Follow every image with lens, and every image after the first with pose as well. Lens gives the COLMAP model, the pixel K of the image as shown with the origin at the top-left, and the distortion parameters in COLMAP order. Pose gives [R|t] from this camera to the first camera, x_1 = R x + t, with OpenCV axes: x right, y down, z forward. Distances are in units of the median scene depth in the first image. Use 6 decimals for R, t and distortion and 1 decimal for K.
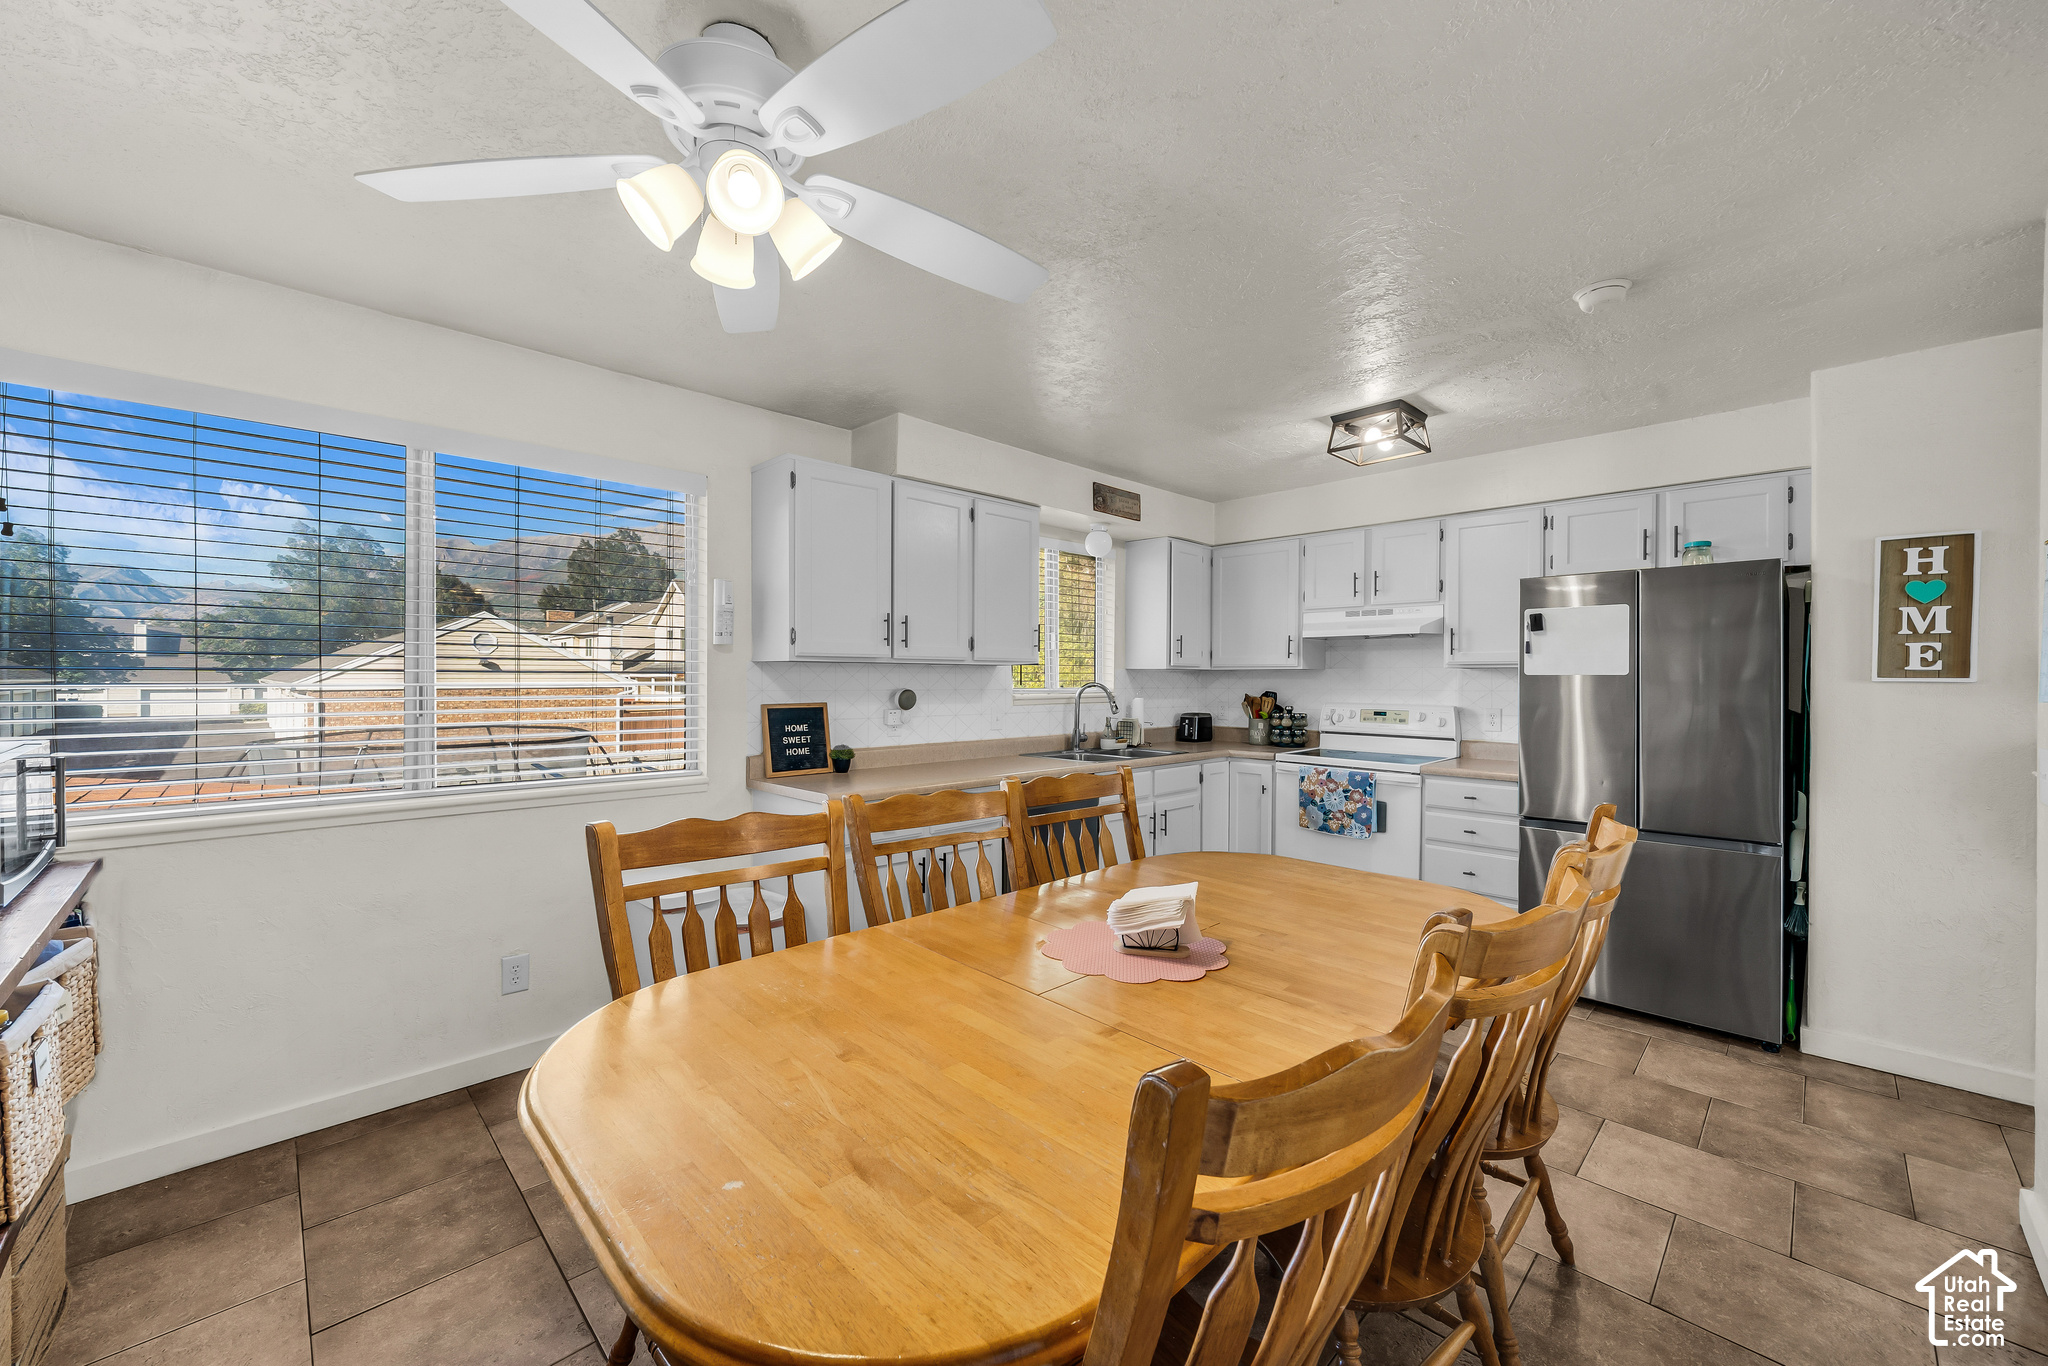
lens RADIAL K [[794.4, 0, 1012.2], [0, 794.4, 682.6], [0, 0, 1]] dist [-0.003903, 0.000689]
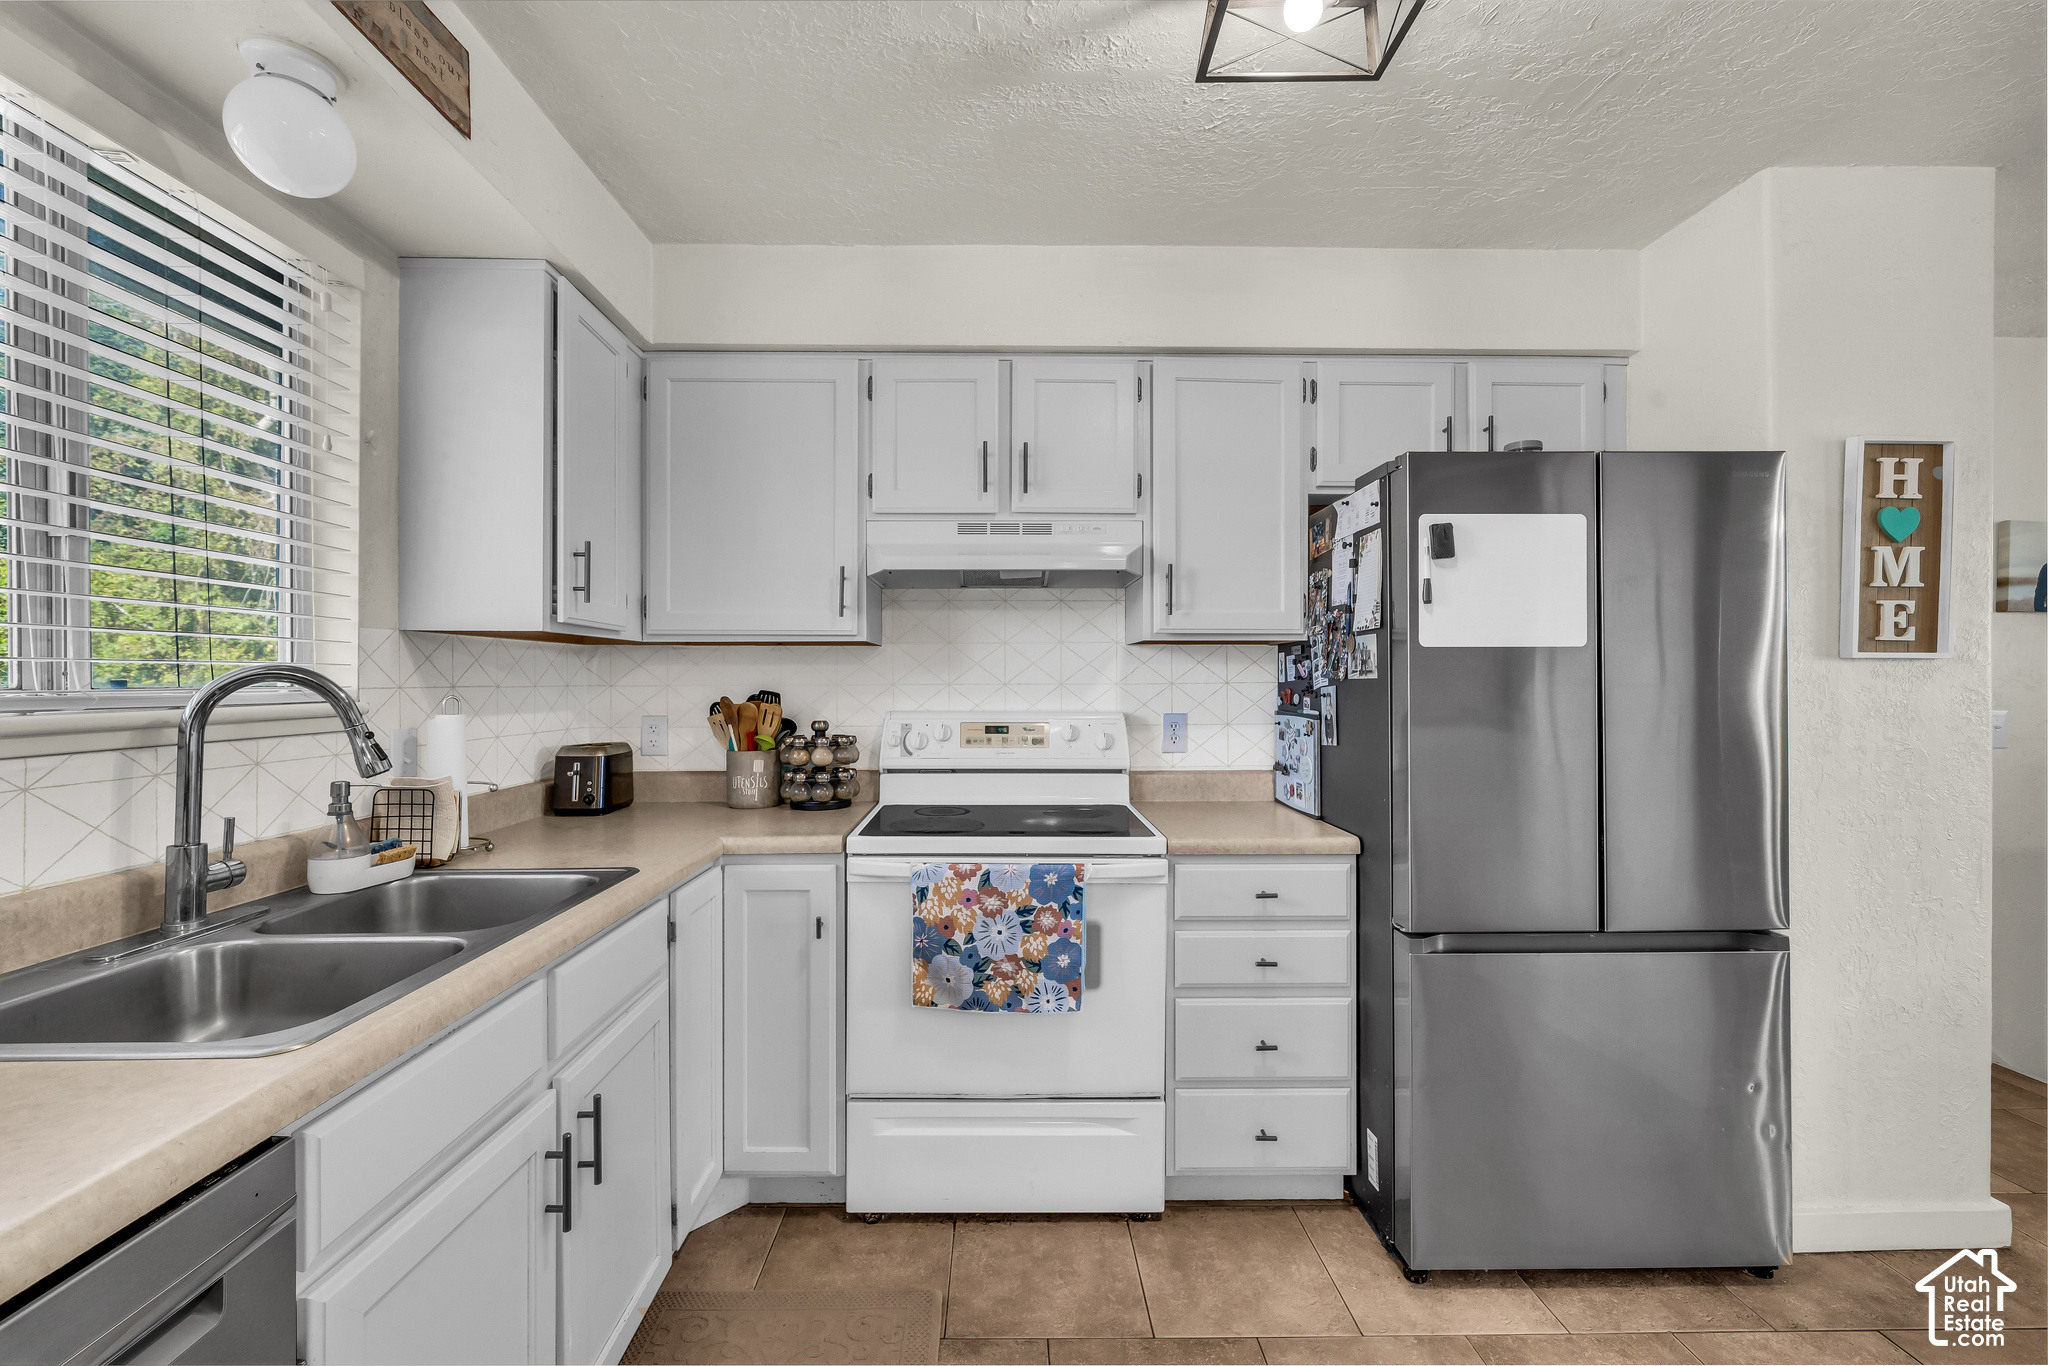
lens RADIAL K [[838.9, 0, 1006.5], [0, 838.9, 681.2], [0, 0, 1]] dist [-0.000867, -0.000063]
pose [[0.688613, -0.003855, 0.725119, 0.073145], [0.007726, 0.999968, -0.002020, 0.008907], [-0.725088, 0.006993, 0.688621, 0.674142]]
